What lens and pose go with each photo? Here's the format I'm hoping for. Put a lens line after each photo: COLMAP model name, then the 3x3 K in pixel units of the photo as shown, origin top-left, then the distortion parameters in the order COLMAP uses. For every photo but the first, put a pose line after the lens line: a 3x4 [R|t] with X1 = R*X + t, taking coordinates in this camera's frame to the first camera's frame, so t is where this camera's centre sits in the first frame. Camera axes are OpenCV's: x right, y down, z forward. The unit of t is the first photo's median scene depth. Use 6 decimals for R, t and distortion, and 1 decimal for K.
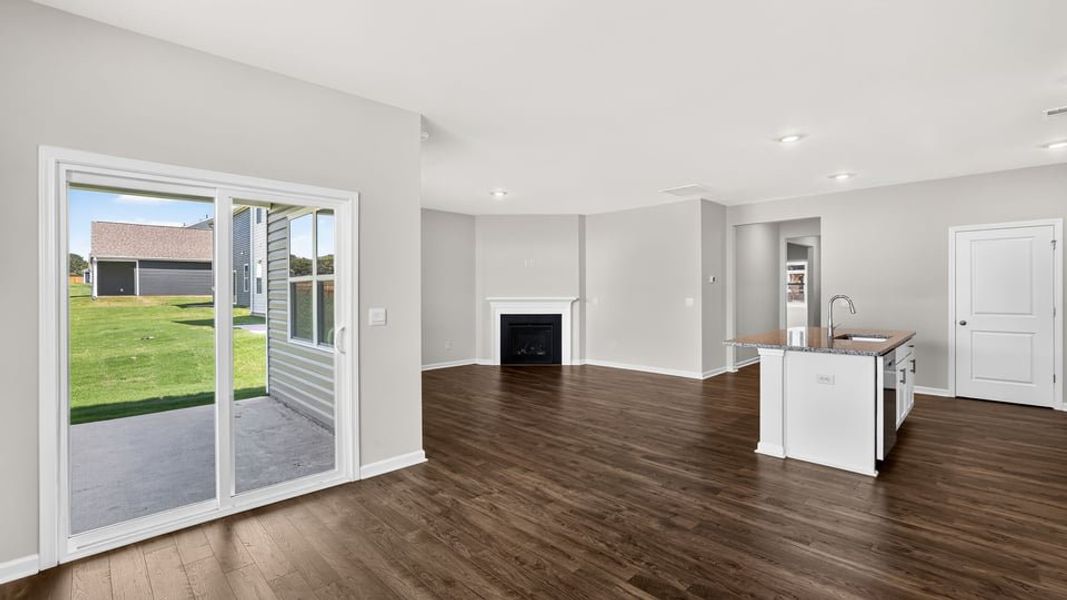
lens RADIAL K [[456.2, 0, 535.1], [0, 456.2, 293.7], [0, 0, 1]] dist [-0.000883, 0.000934]
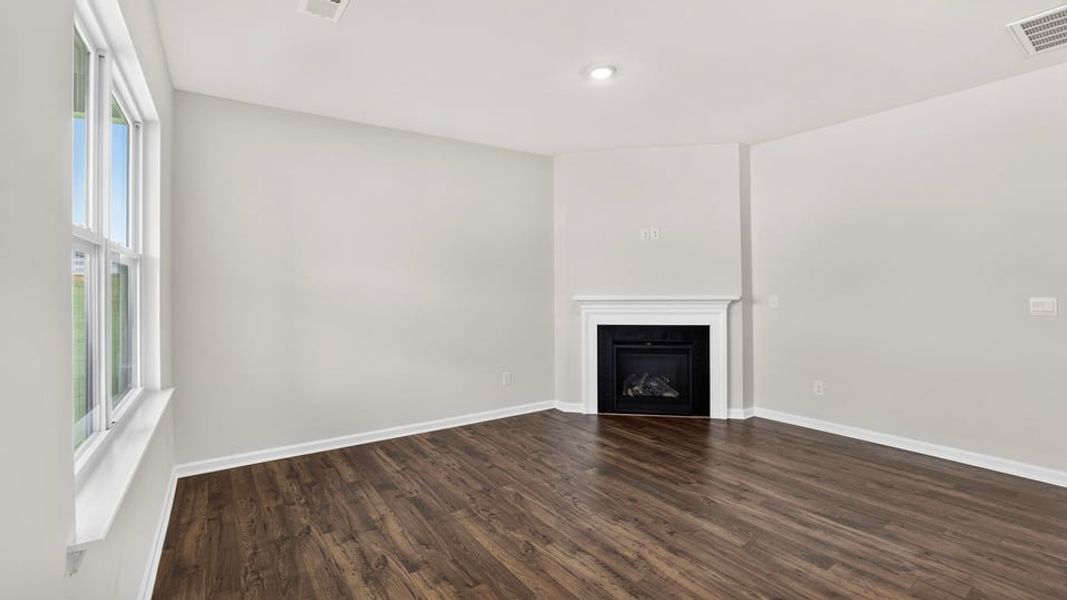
lens RADIAL K [[456.2, 0, 540.2], [0, 456.2, 293.1], [0, 0, 1]] dist [-0.000883, 0.000934]
pose [[0.987627, -0.004342, -0.156759, -0.056921], [0.002995, 0.999957, -0.008828, 0.010146], [0.156790, 0.008249, 0.987597, 0.423586]]
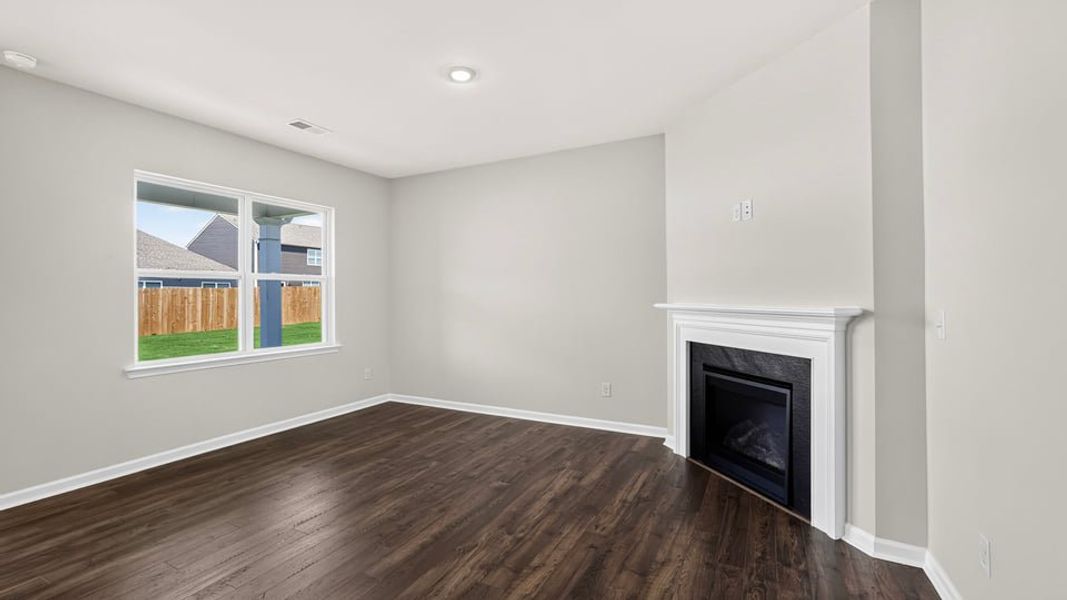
lens RADIAL K [[456.2, 0, 528.5], [0, 456.2, 299.9], [0, 0, 1]] dist [-0.000883, 0.000934]
pose [[0.298477, 0.002220, -0.954414, 0.292834], [0.001172, 0.999996, 0.002692, 0.003765], [0.954416, -0.001922, 0.298473, 0.724185]]
